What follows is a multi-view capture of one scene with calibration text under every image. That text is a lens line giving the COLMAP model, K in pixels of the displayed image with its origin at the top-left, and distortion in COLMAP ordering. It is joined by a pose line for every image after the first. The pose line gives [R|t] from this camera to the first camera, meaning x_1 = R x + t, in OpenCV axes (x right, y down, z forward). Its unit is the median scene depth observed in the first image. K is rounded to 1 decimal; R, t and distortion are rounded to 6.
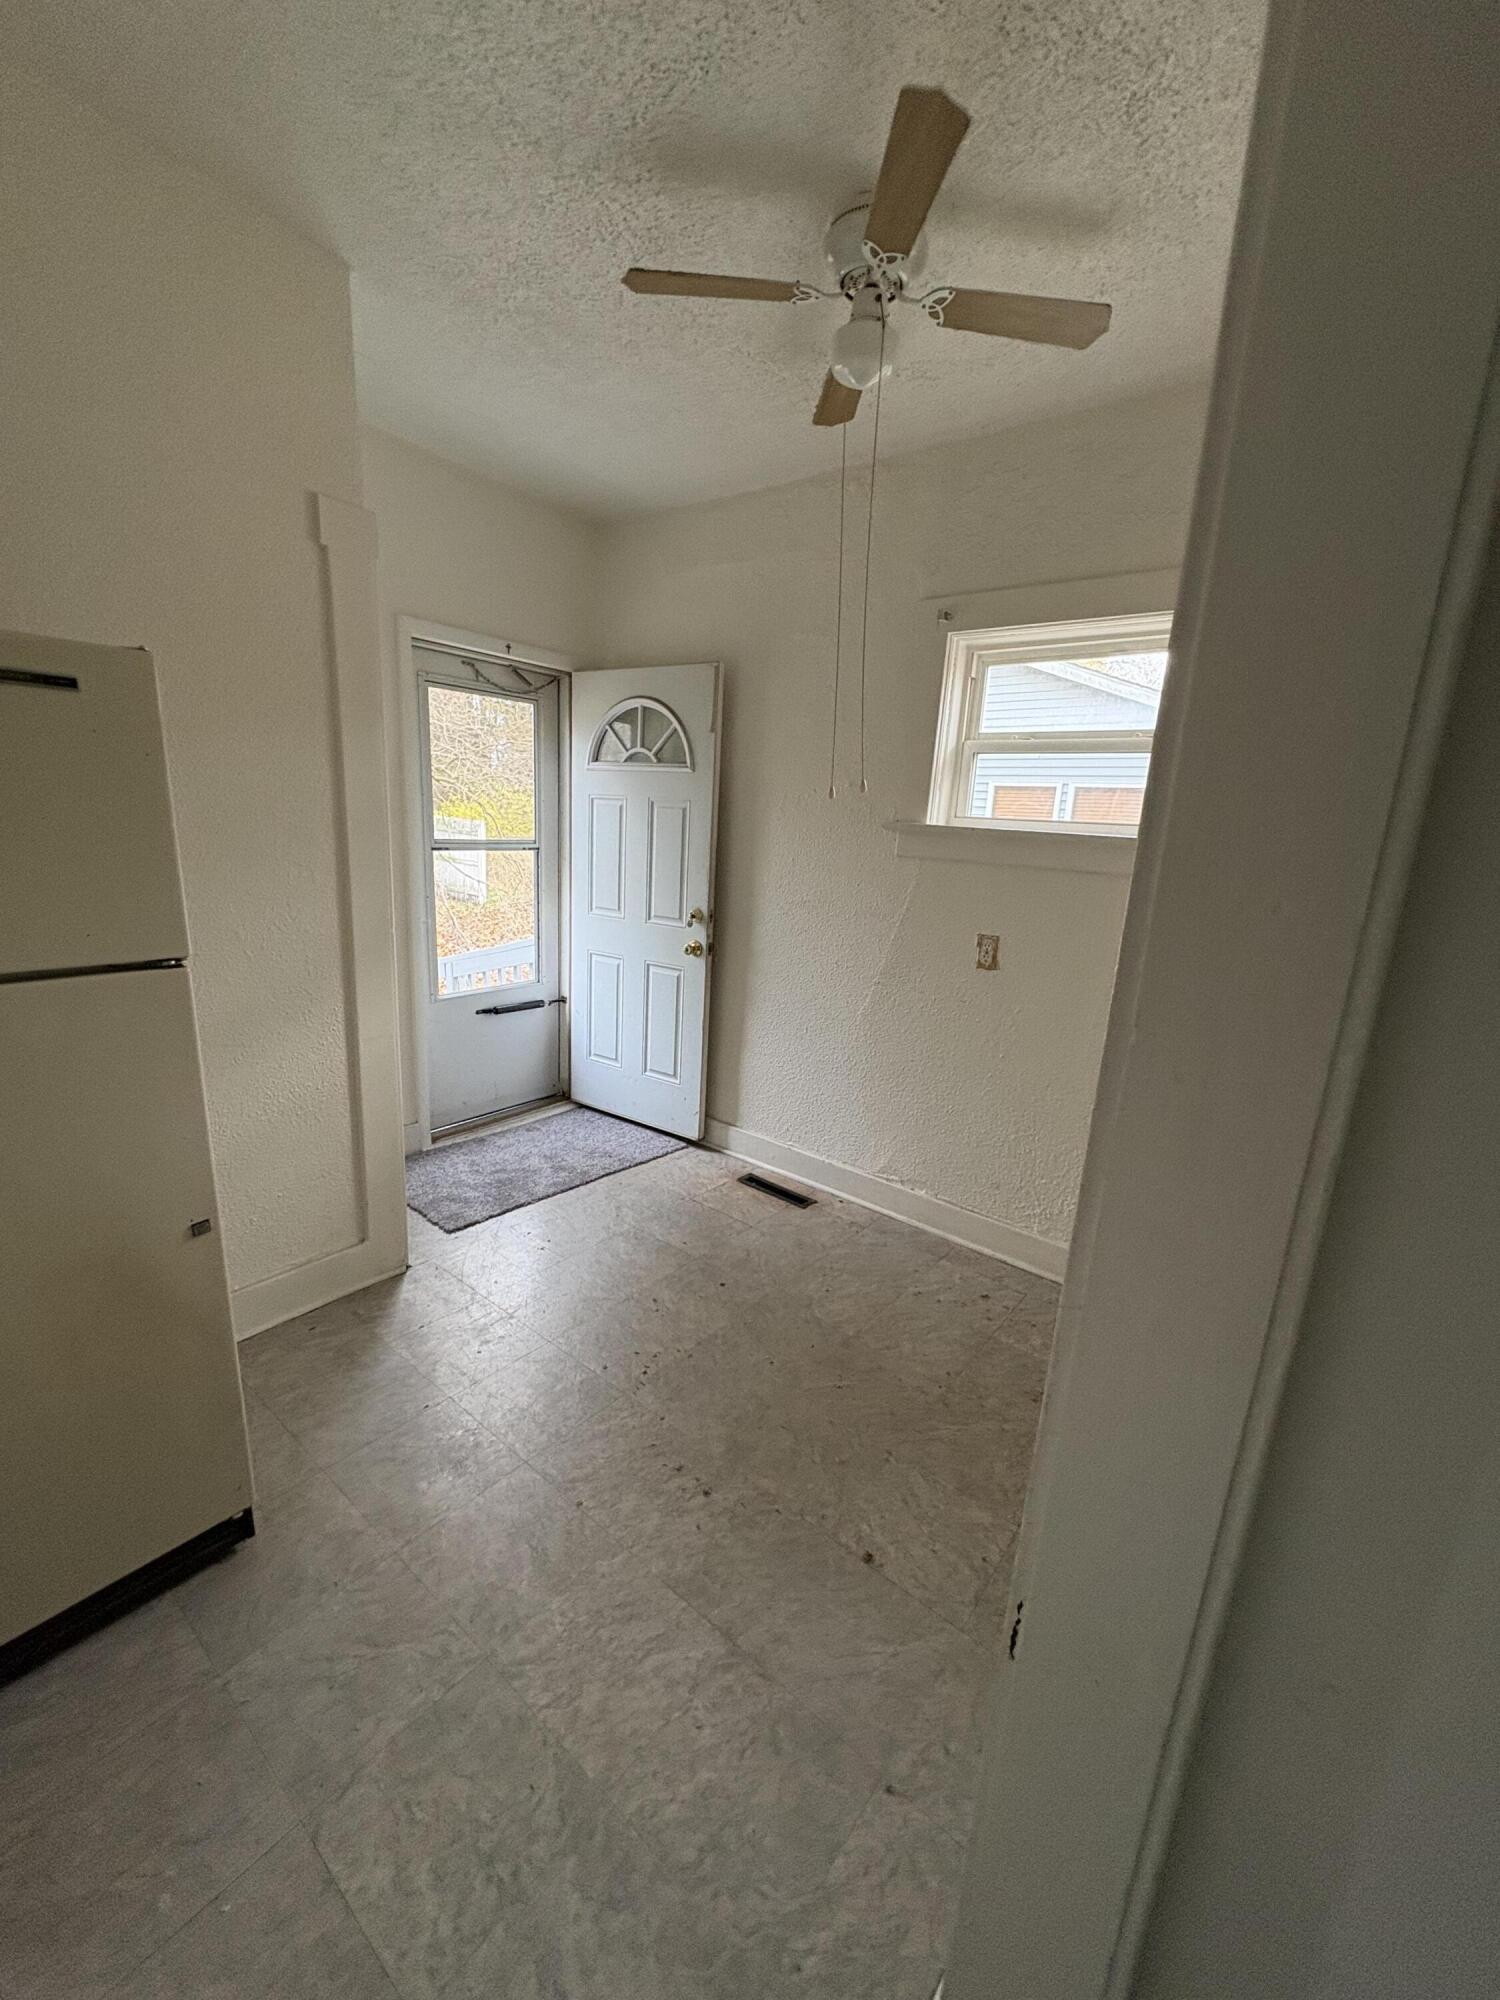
lens RADIAL K [[791.5, 0, 750.7], [0, 791.5, 1002.7], [0, 0, 1]] dist [-0.001727, -0.000172]
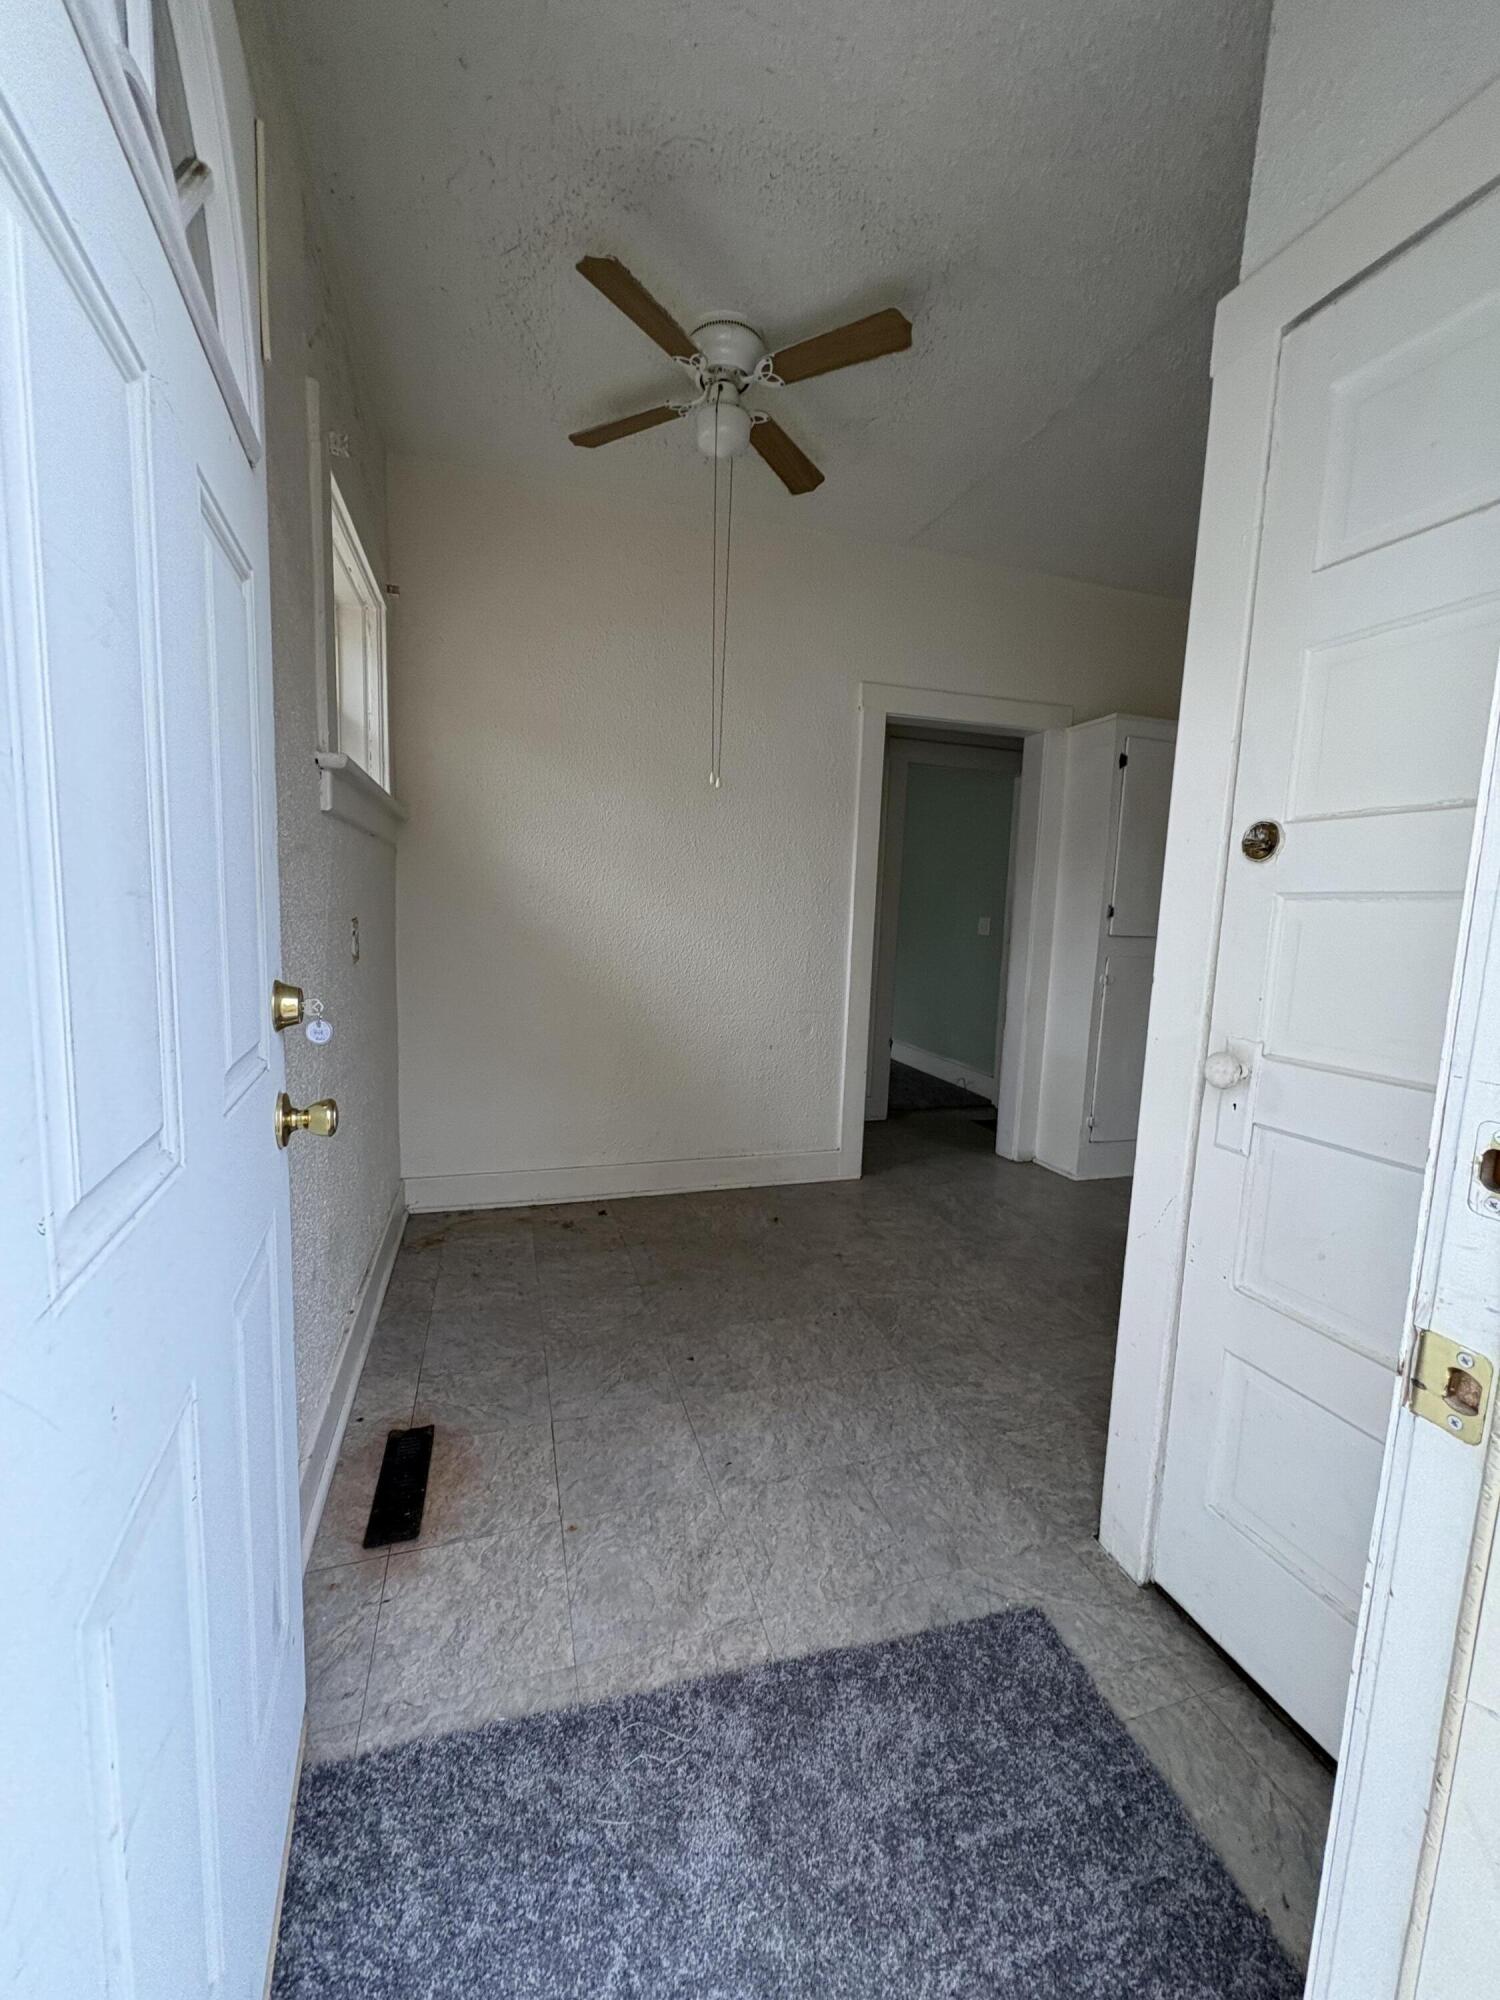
lens RADIAL K [[791.5, 0, 750.7], [0, 791.5, 1002.7], [0, 0, 1]] dist [-0.001727, -0.000172]
pose [[-0.819538, -0.154708, 0.551745, -0.789790], [0.047432, 0.941245, 0.334377, -0.430078], [-0.571058, 0.300205, -0.764048, 2.424217]]
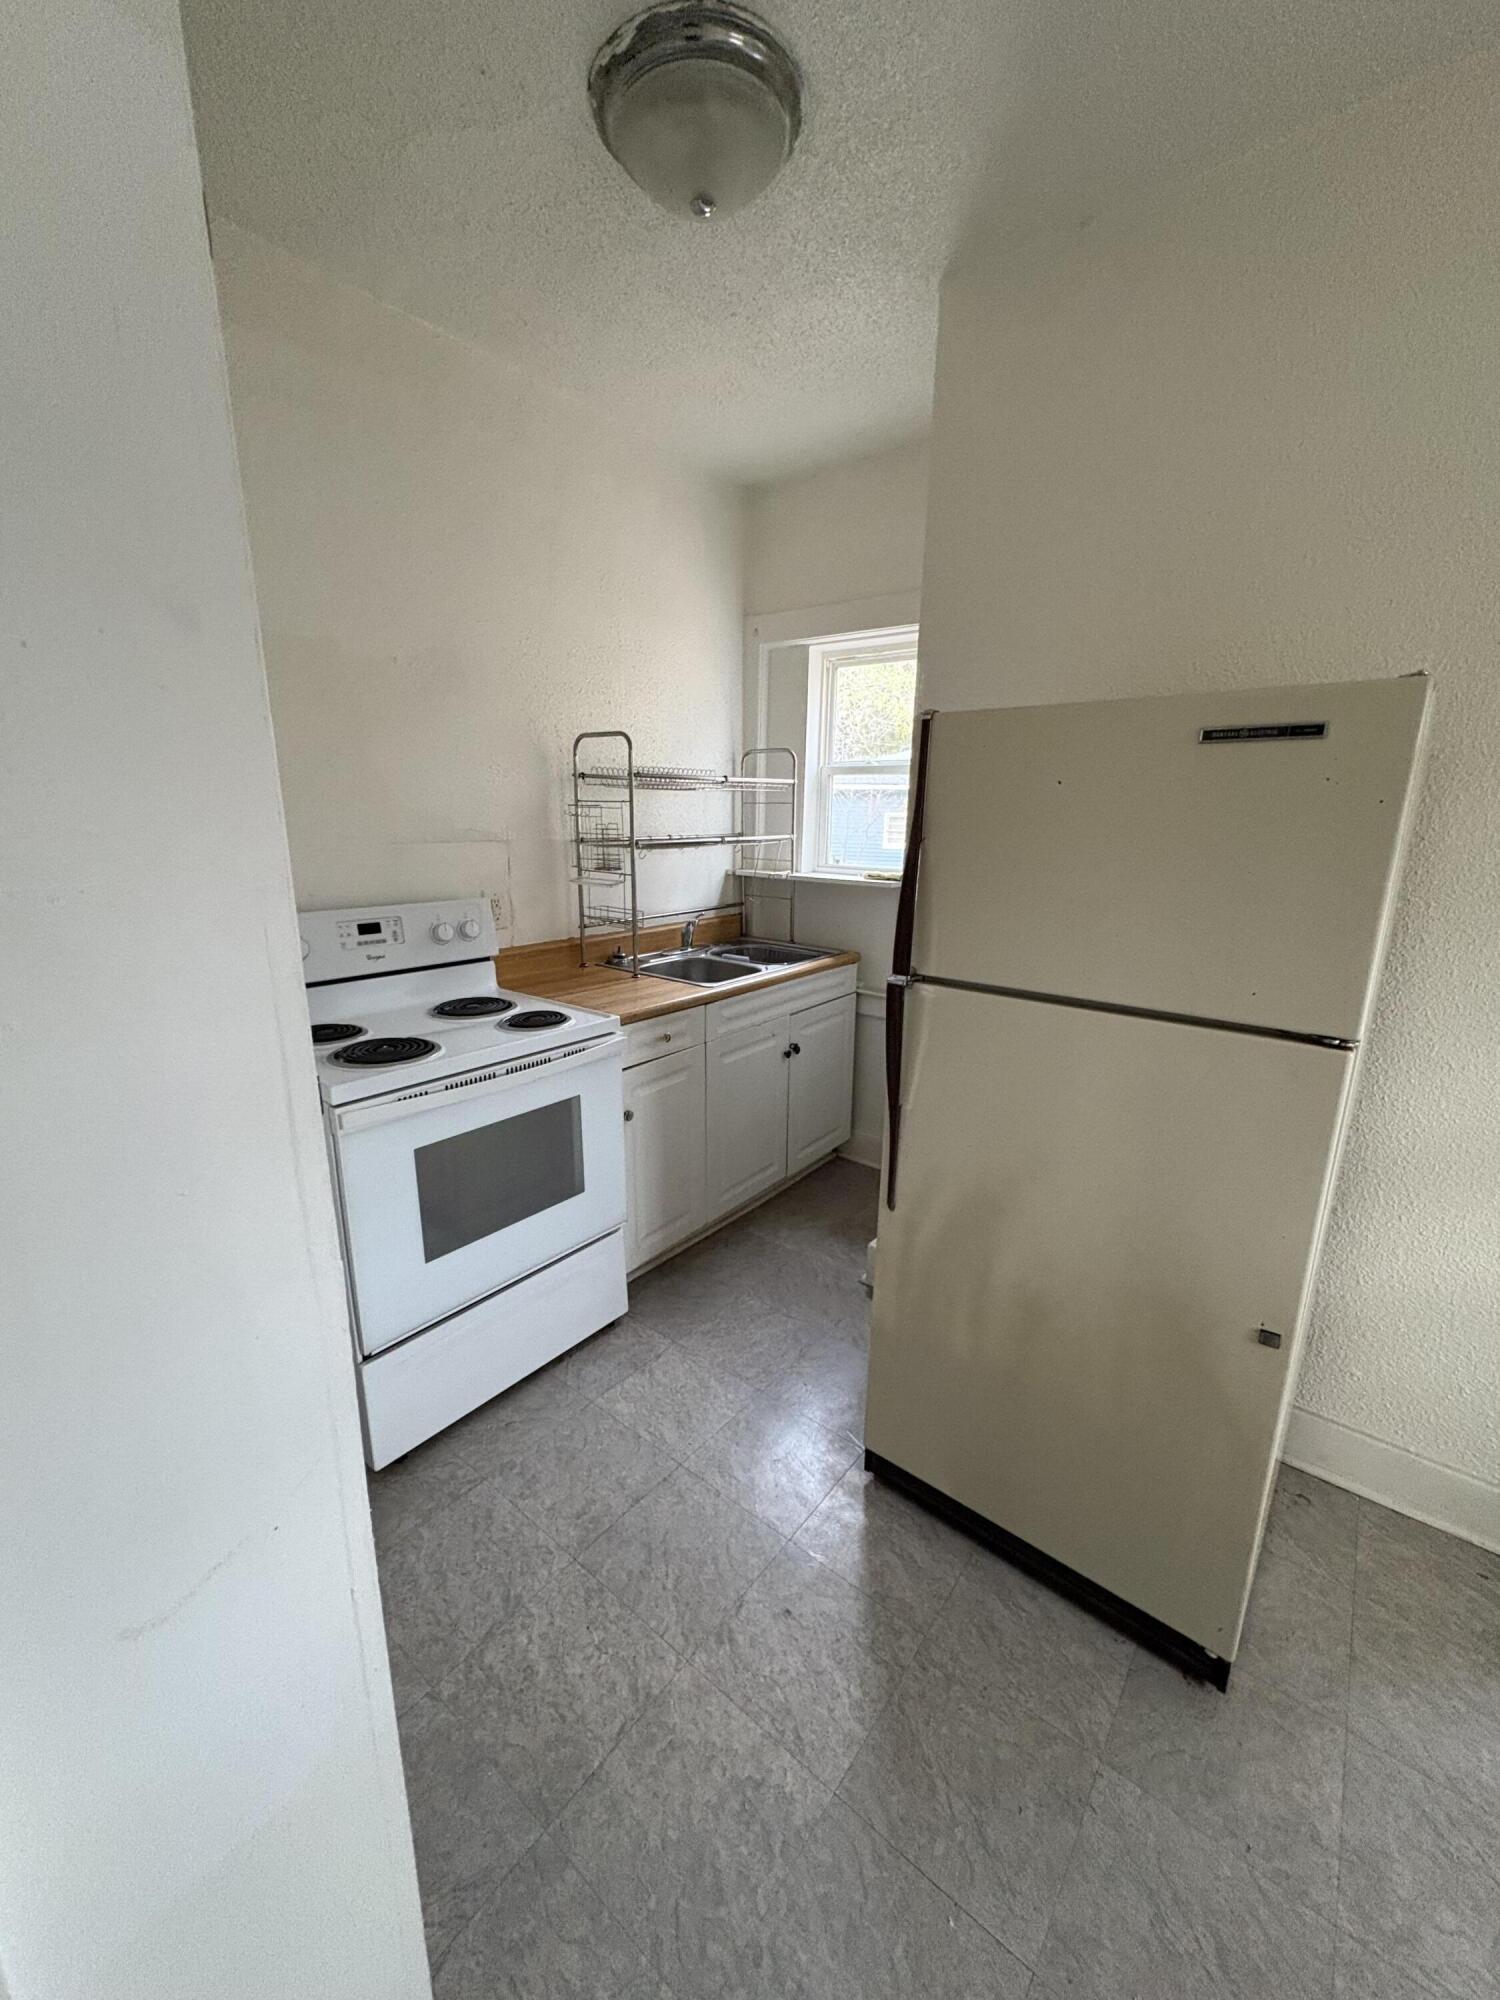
lens RADIAL K [[791.5, 0, 750.7], [0, 791.5, 1002.7], [0, 0, 1]] dist [-0.001727, -0.000172]
pose [[-0.000045, 0.185492, -0.982646, 0.086930], [-0.243855, 0.952979, 0.179903, -0.081375], [0.969812, 0.239631, 0.045191, 0.304347]]
